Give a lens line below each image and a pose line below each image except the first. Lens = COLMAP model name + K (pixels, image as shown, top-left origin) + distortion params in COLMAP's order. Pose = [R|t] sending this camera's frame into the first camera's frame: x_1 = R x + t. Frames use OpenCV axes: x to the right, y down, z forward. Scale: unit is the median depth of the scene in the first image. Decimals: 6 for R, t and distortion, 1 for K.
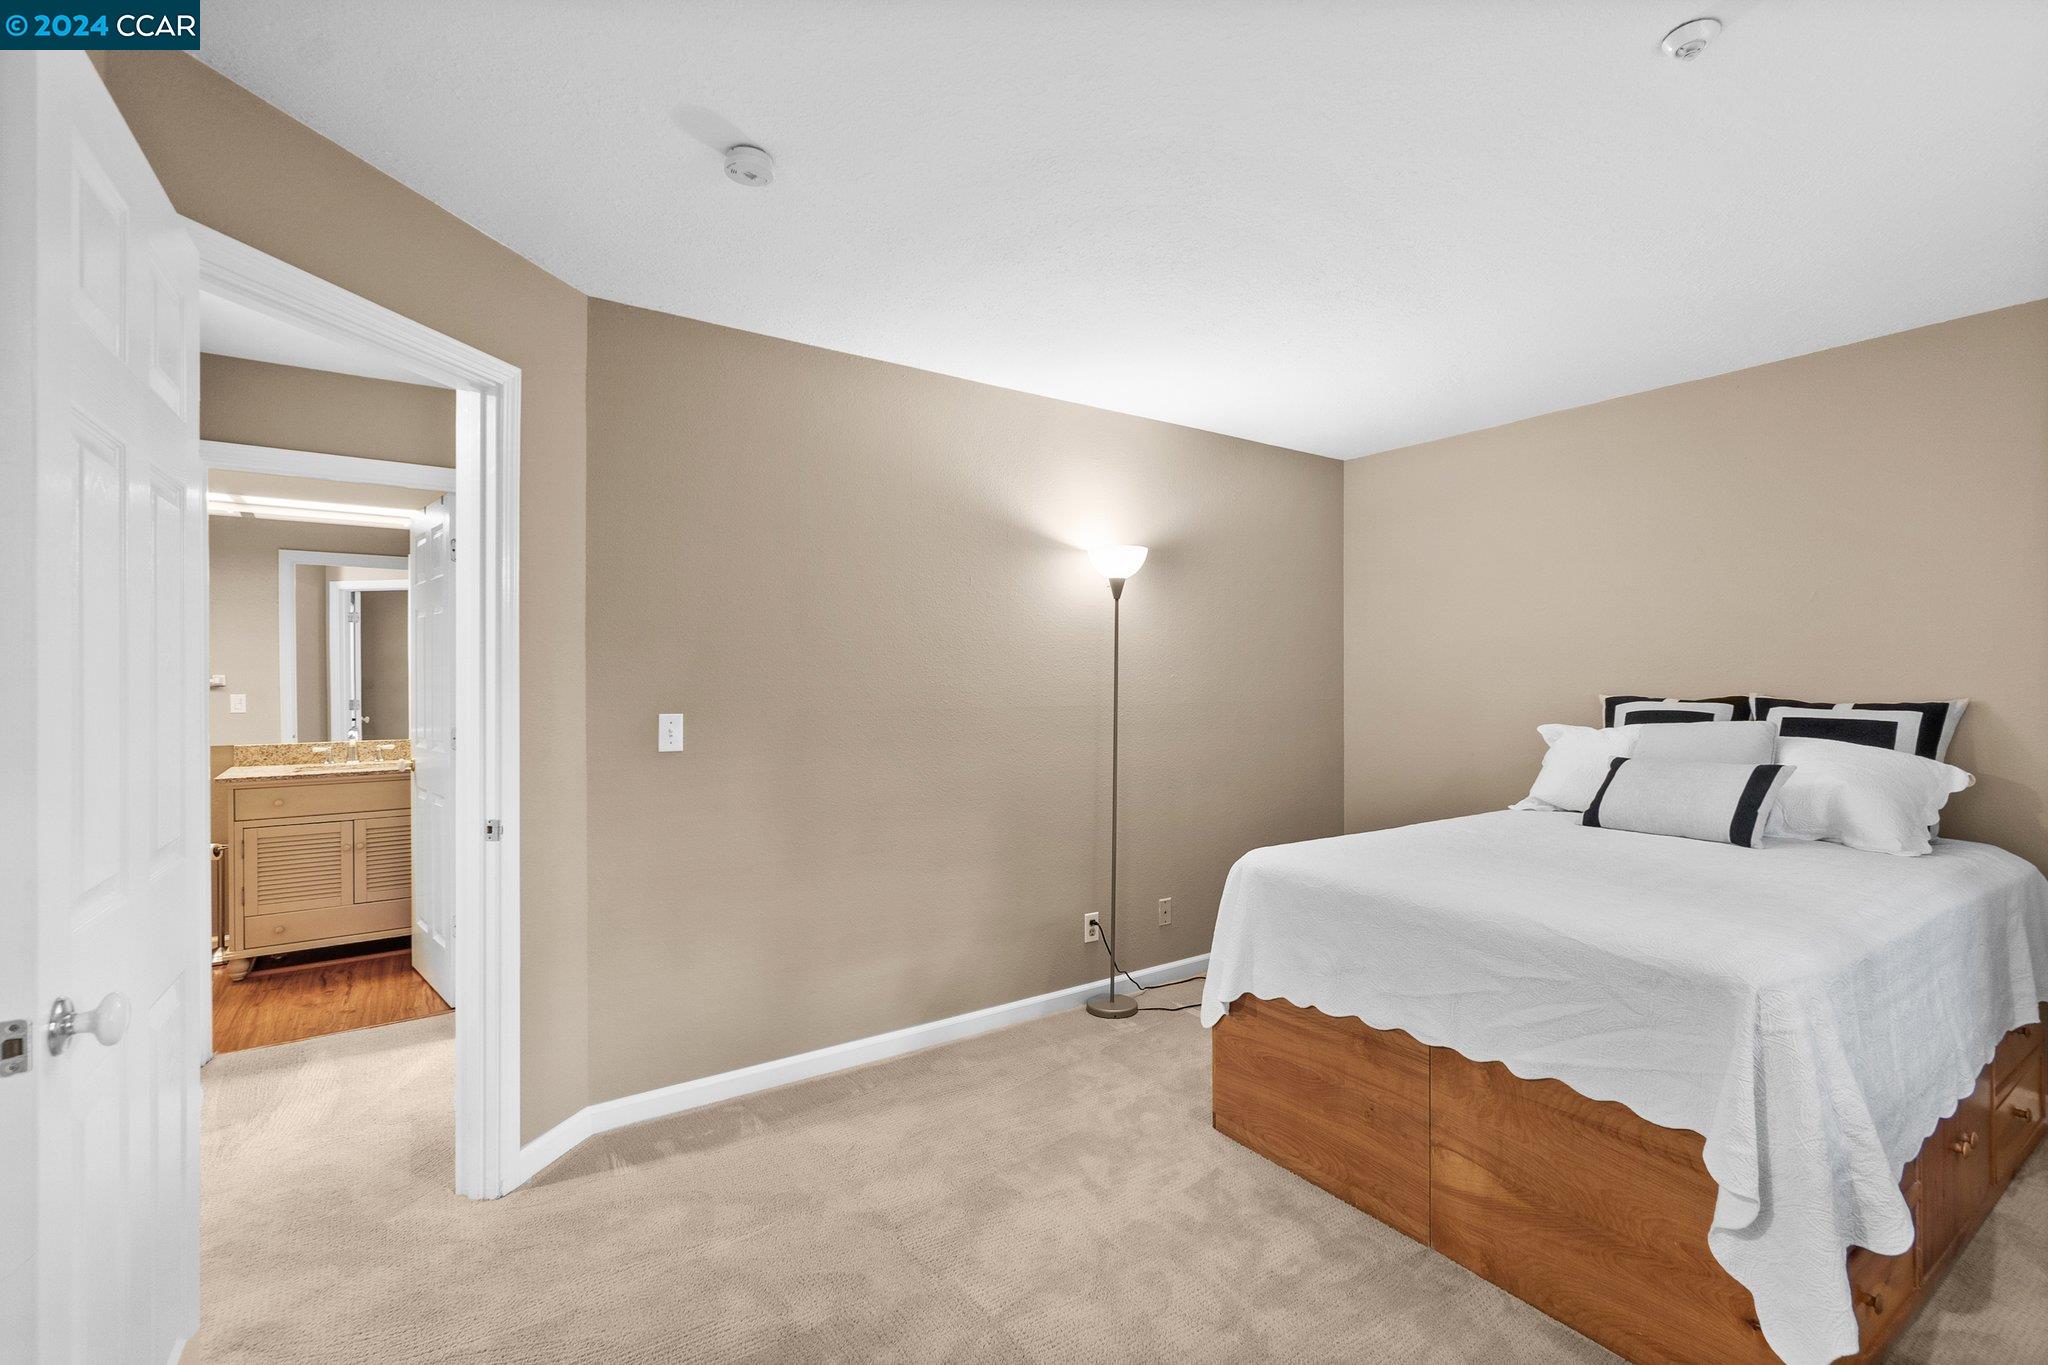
lens RADIAL K [[913.9, 0, 1015.9], [0, 913.9, 681.2], [0, 0, 1]] dist [0.000596, -0.001632]
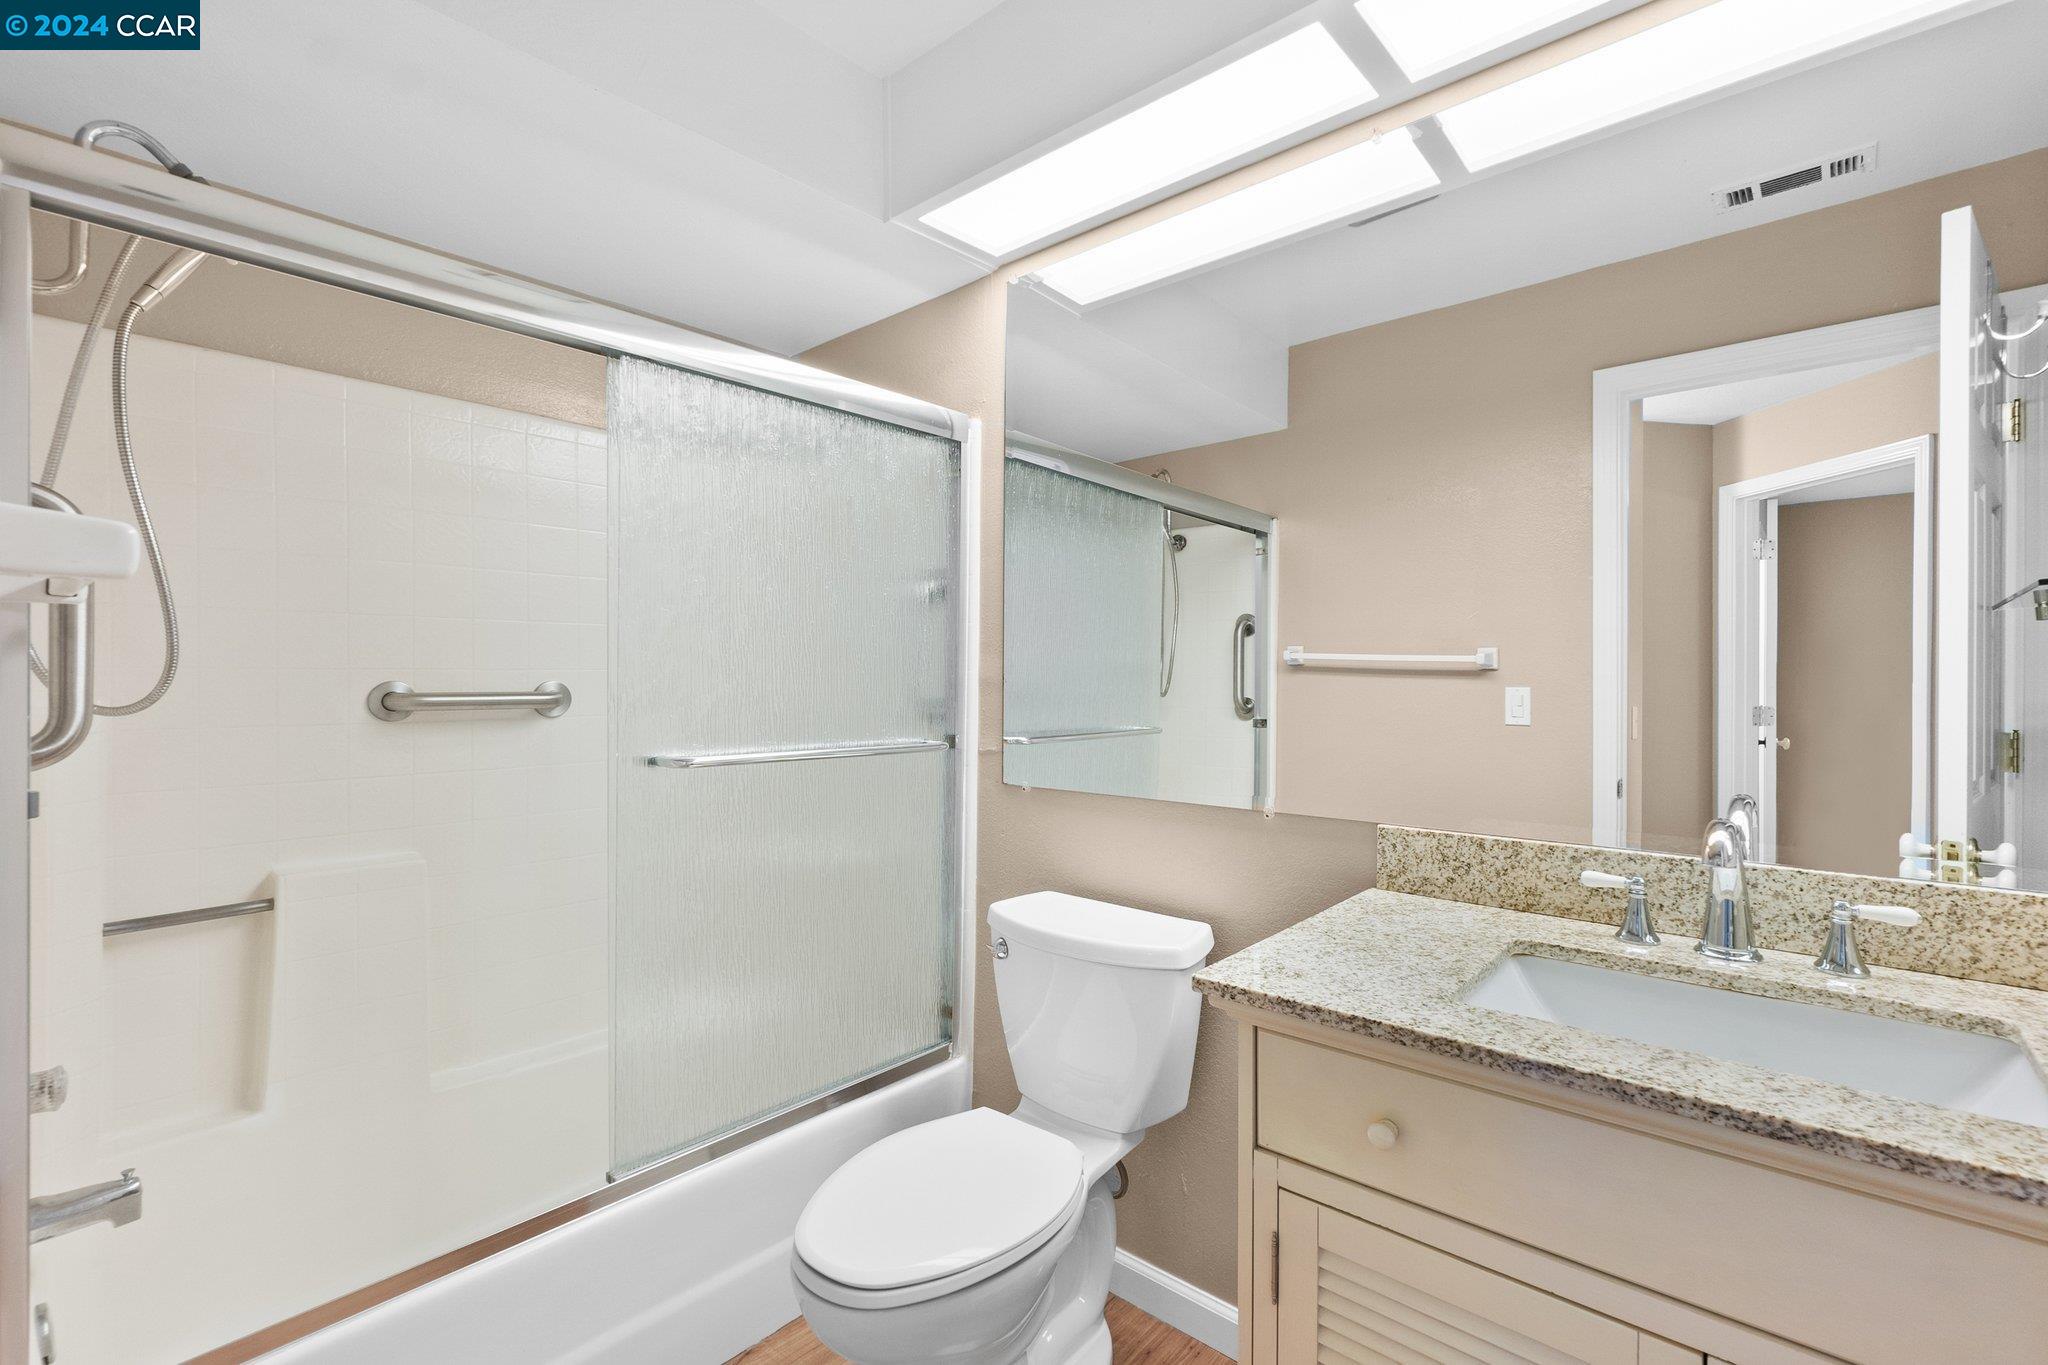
lens RADIAL K [[913.9, 0, 1025.8], [0, 913.9, 686.8], [0, 0, 1]] dist [0.000596, -0.001632]
pose [[0.258961, 0.009846, -0.965838, -0.564107], [-0.013067, 0.999892, 0.006690, 0.019256], [0.965799, 0.010888, 0.259062, 0.785547]]
